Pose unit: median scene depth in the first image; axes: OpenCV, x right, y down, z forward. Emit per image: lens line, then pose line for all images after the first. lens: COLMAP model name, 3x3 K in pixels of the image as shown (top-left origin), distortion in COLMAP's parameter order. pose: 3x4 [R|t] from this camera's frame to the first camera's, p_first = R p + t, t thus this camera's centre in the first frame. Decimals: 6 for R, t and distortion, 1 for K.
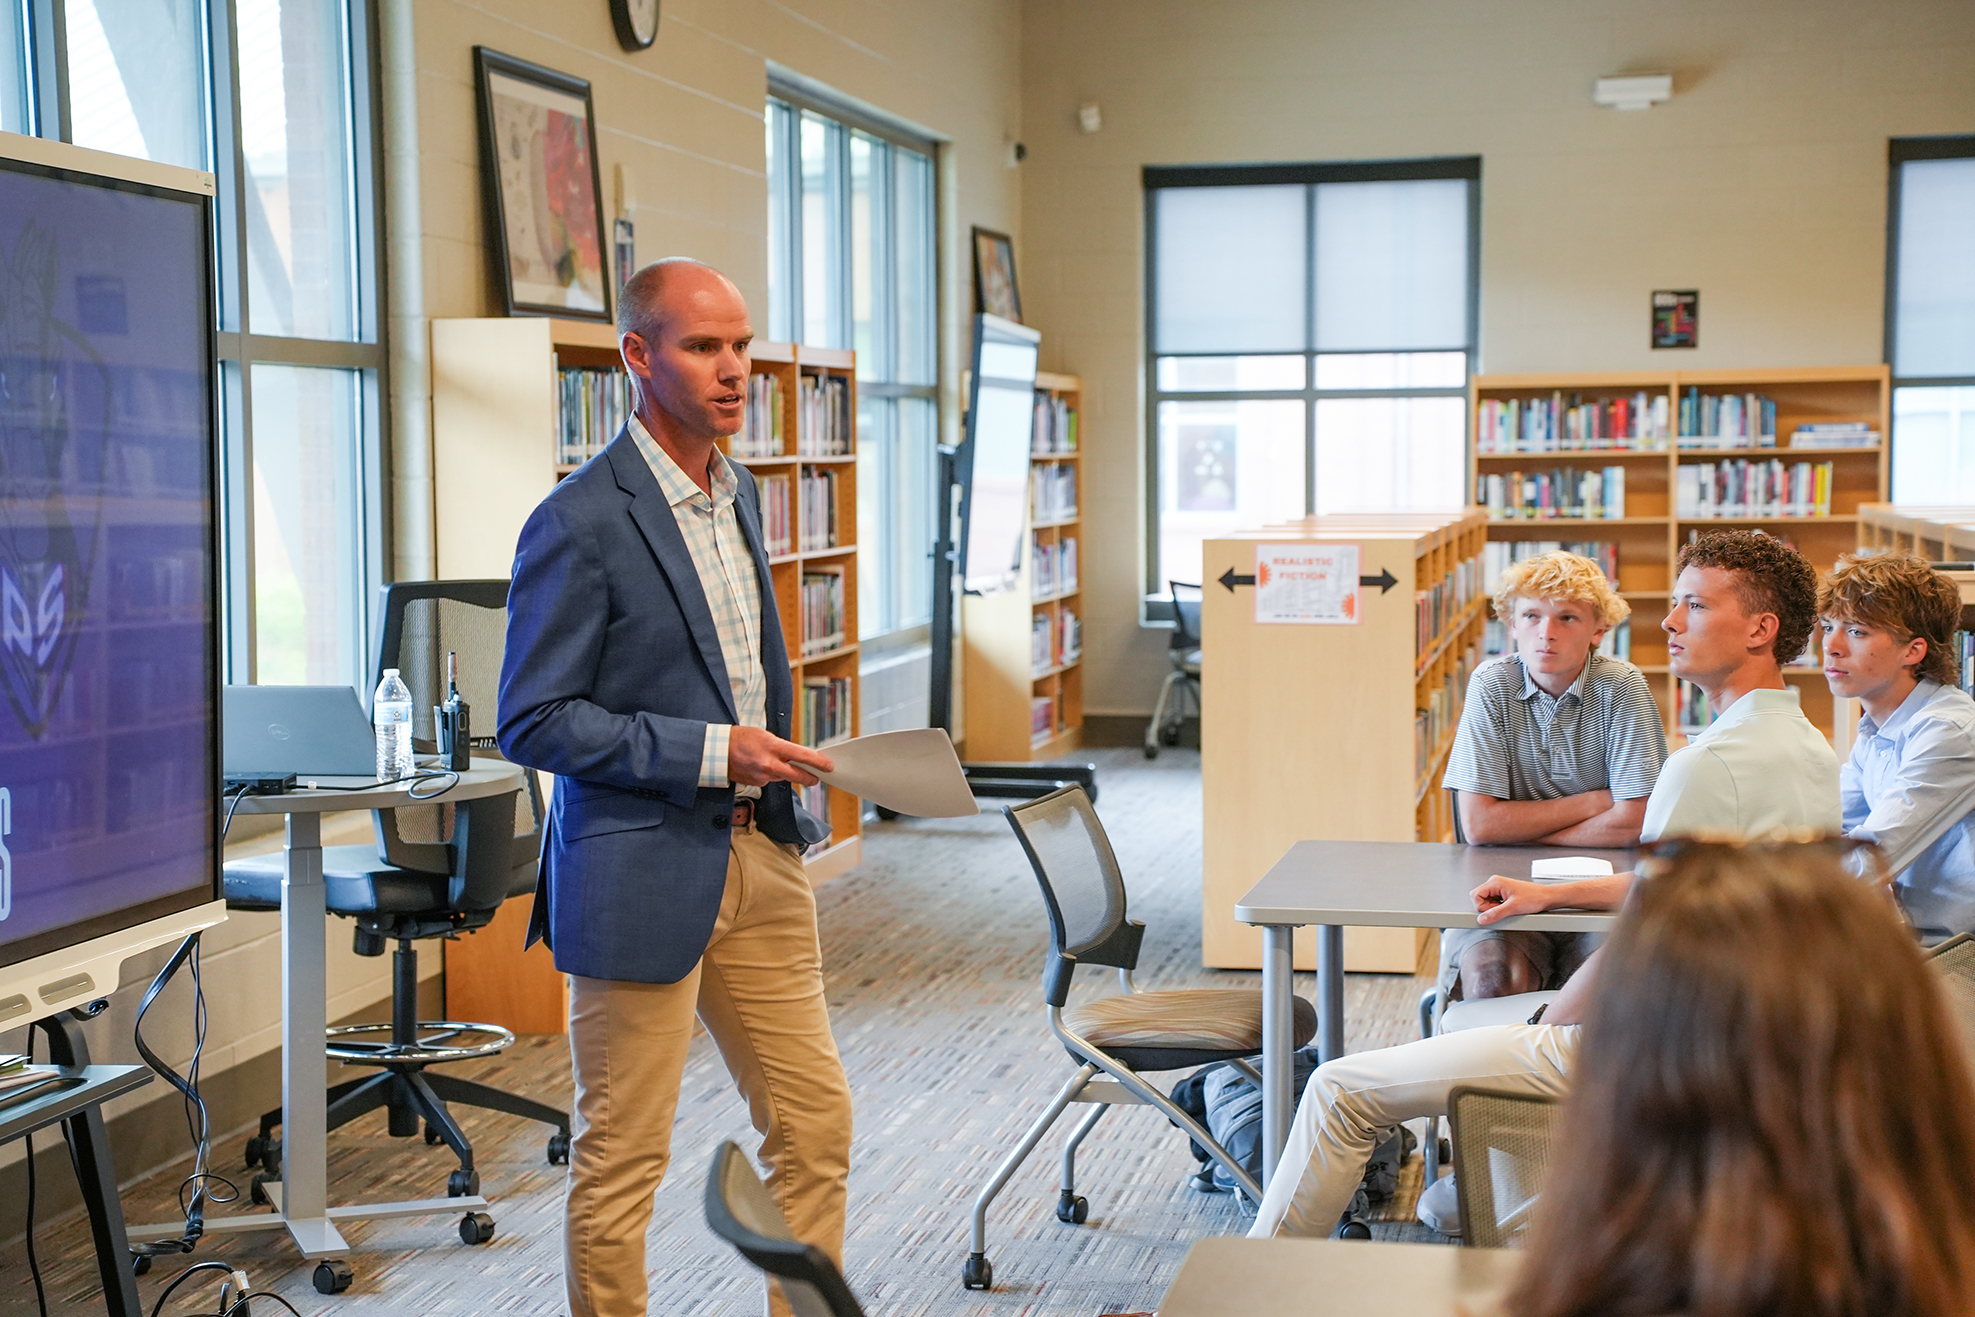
lens RADIAL K [[3661.0, 0, 998.6], [0, 3661.0, 656.6], [0, 0, 1]] dist [0.454134, 0.266390]
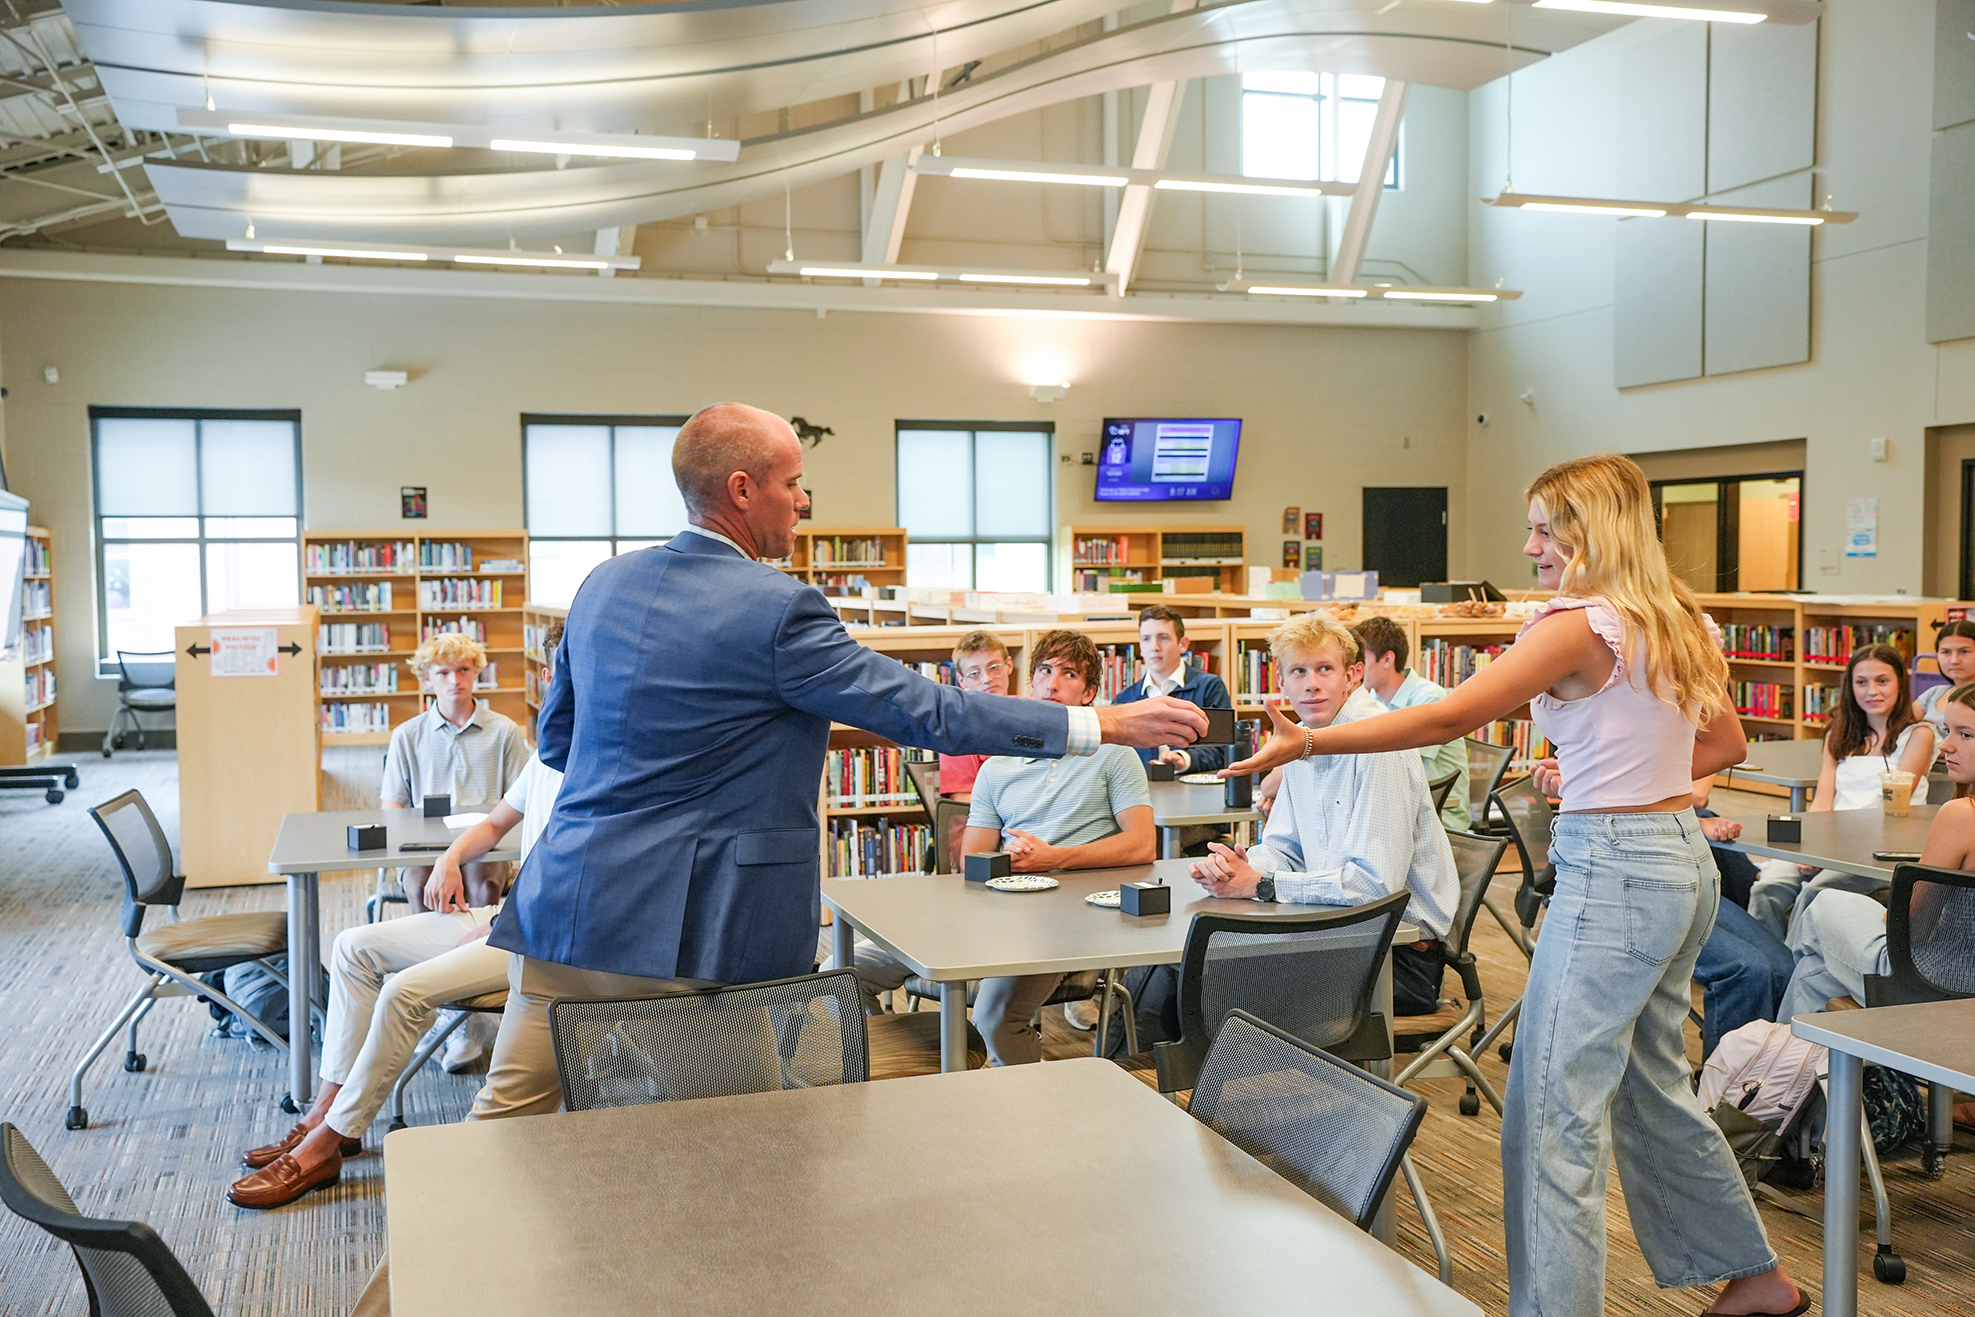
lens RADIAL K [[1869.7, 0, 985.7], [0, 1869.7, 651.6], [0, 0, 1]] dist [-0.018189, 0.134879]
pose [[0.876198, -0.025582, 0.481272, -0.023378], [0.032243, 0.999465, -0.005574, -0.003564], [-0.480872, 0.020402, 0.876553, 0.077774]]
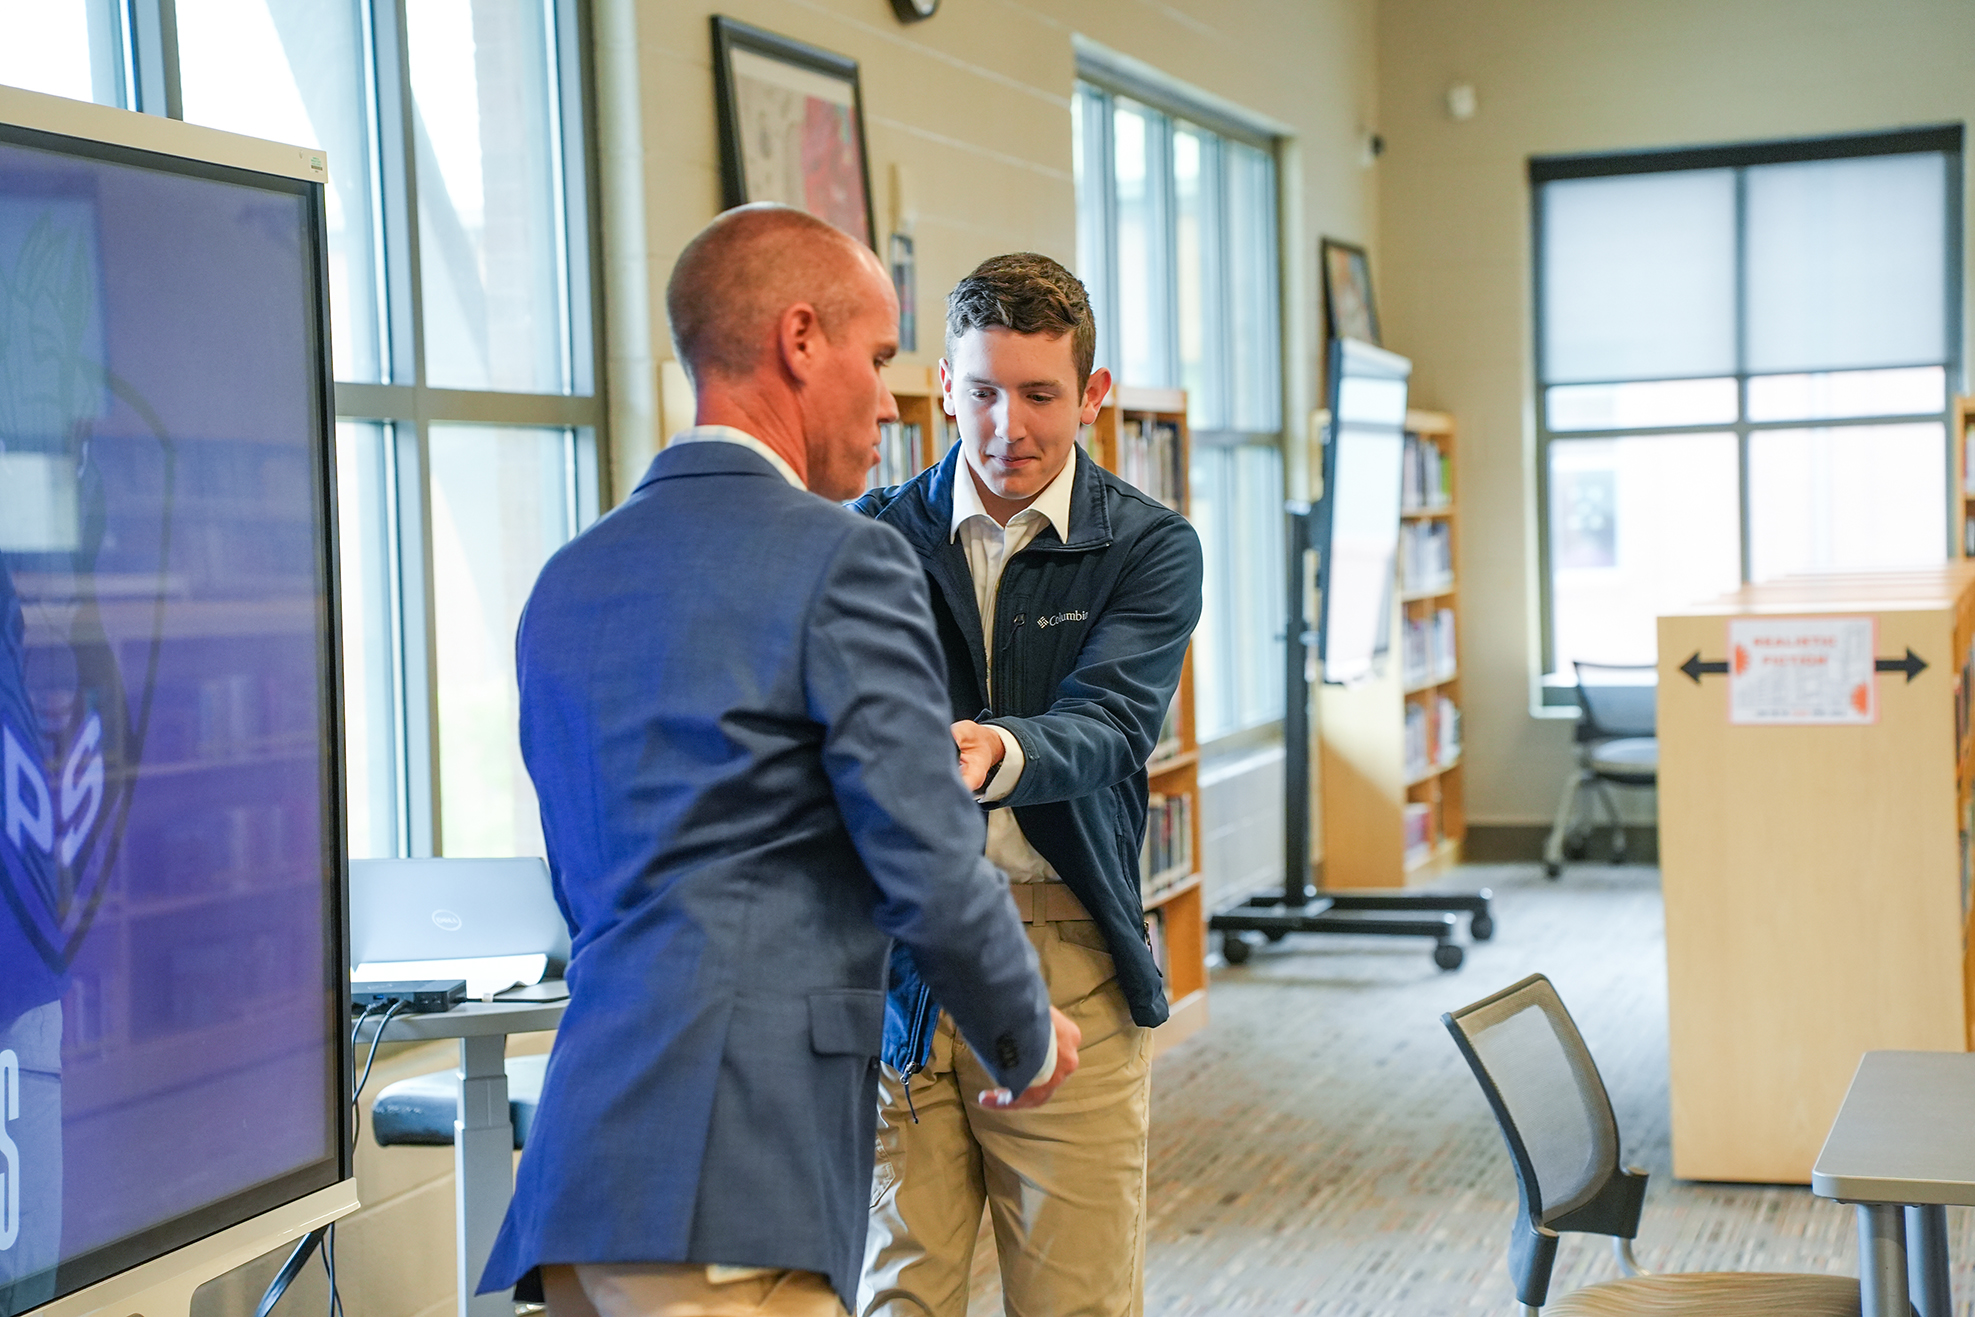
lens RADIAL K [[4035.7, 0, 995.8], [0, 4035.7, 669.7], [0, 0, 1]] dist [0.572037, 0.309148]
pose [[0.996481, -0.021801, -0.080929, -0.010186], [0.020445, 0.999637, -0.017554, -0.006787], [0.081283, 0.015838, 0.996565, 0.109420]]
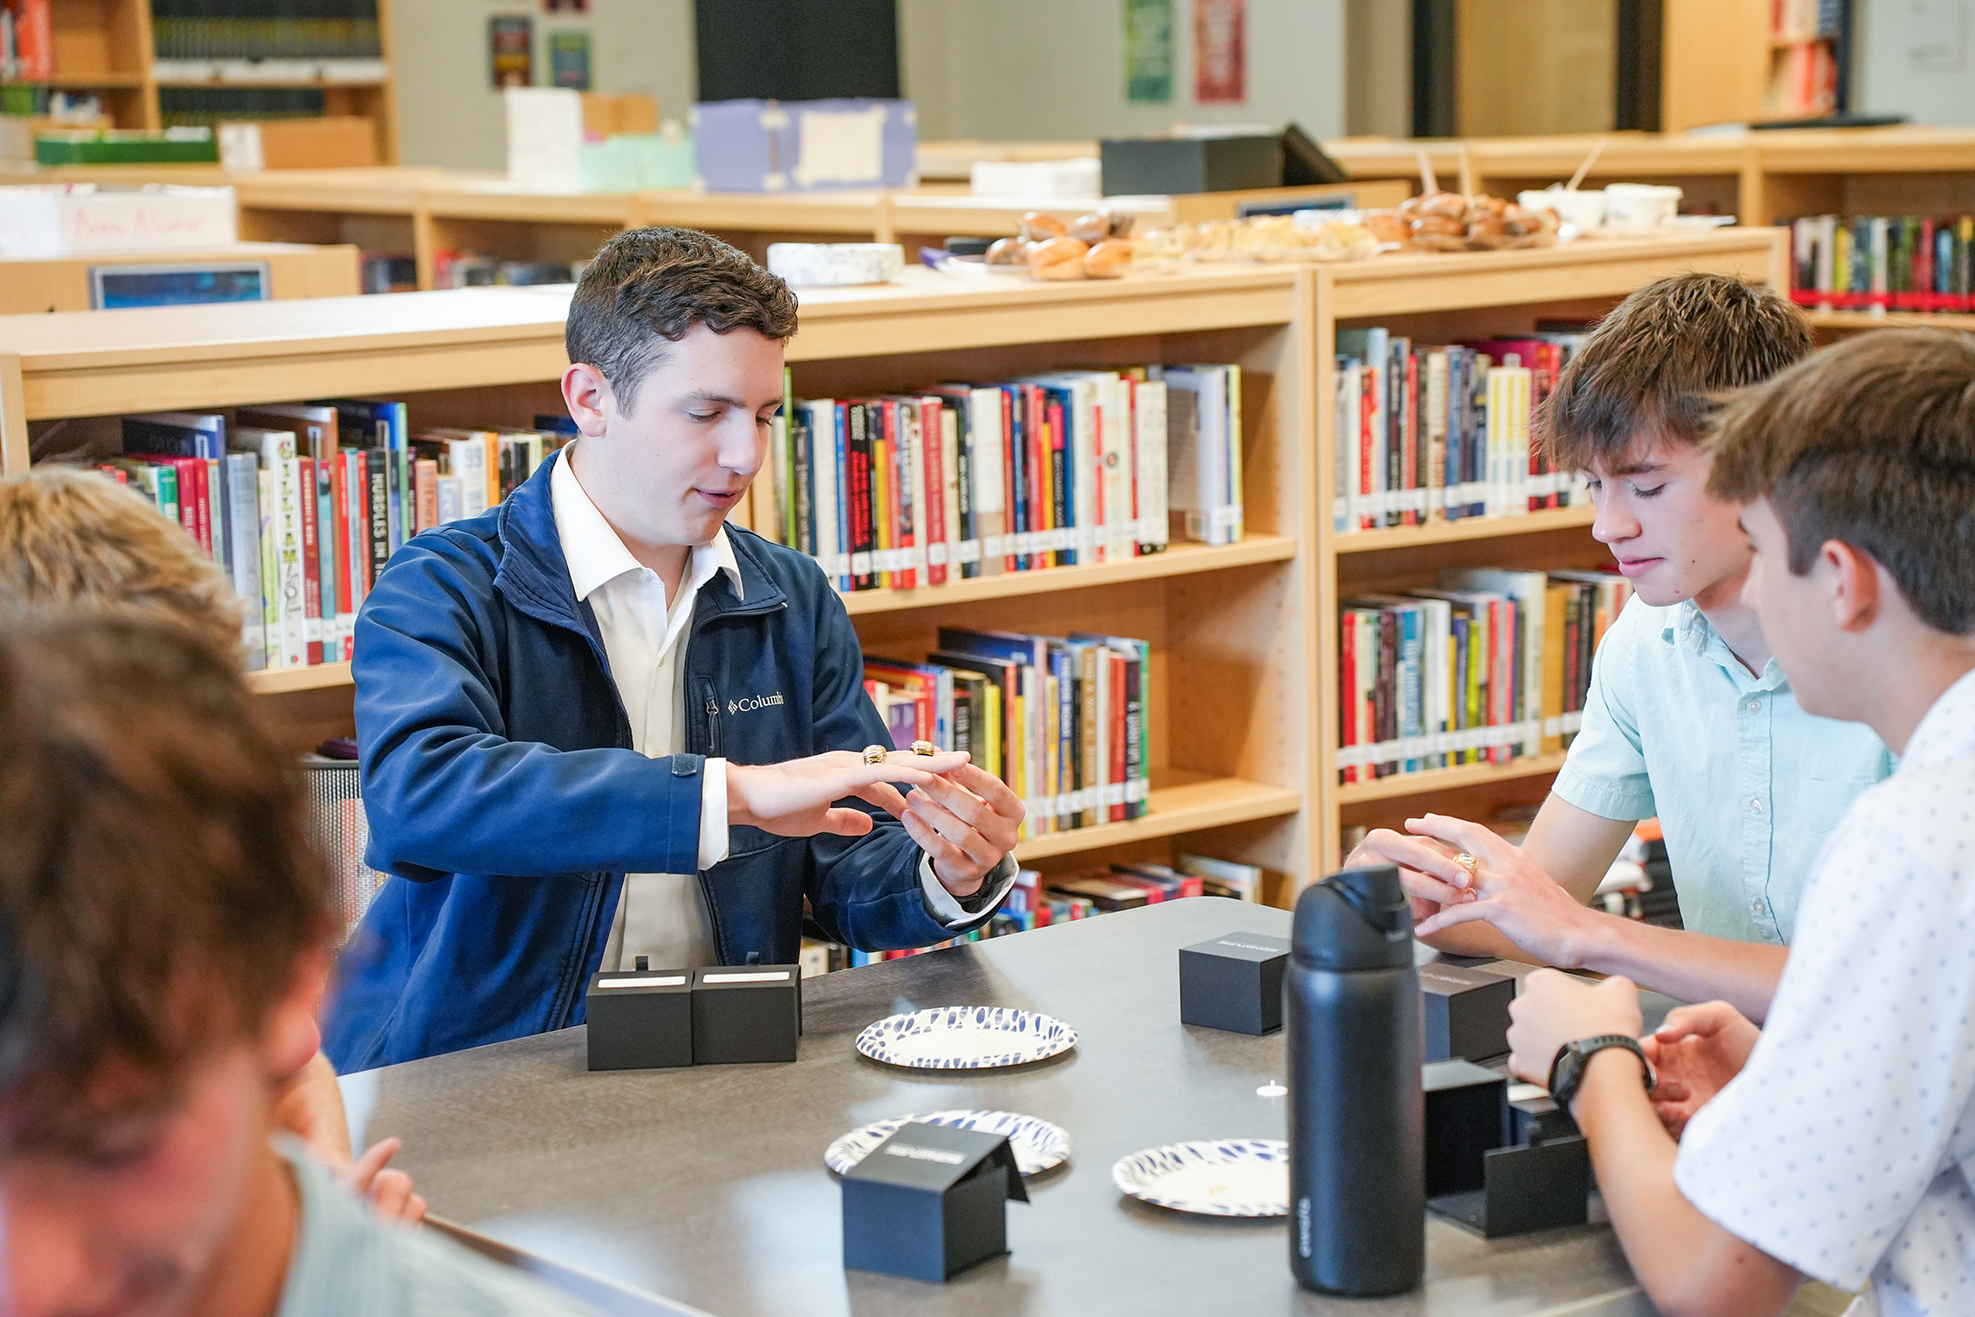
lens RADIAL K [[4035.7, 0, 995.8], [0, 4035.7, 669.7], [0, 0, 1]] dist [0.572037, 0.309148]
pose [[0.676165, -0.121737, 0.726623, 0.092404], [0.065647, 0.992286, 0.105158, -0.018843], [-0.733820, -0.023403, 0.678941, 0.320631]]
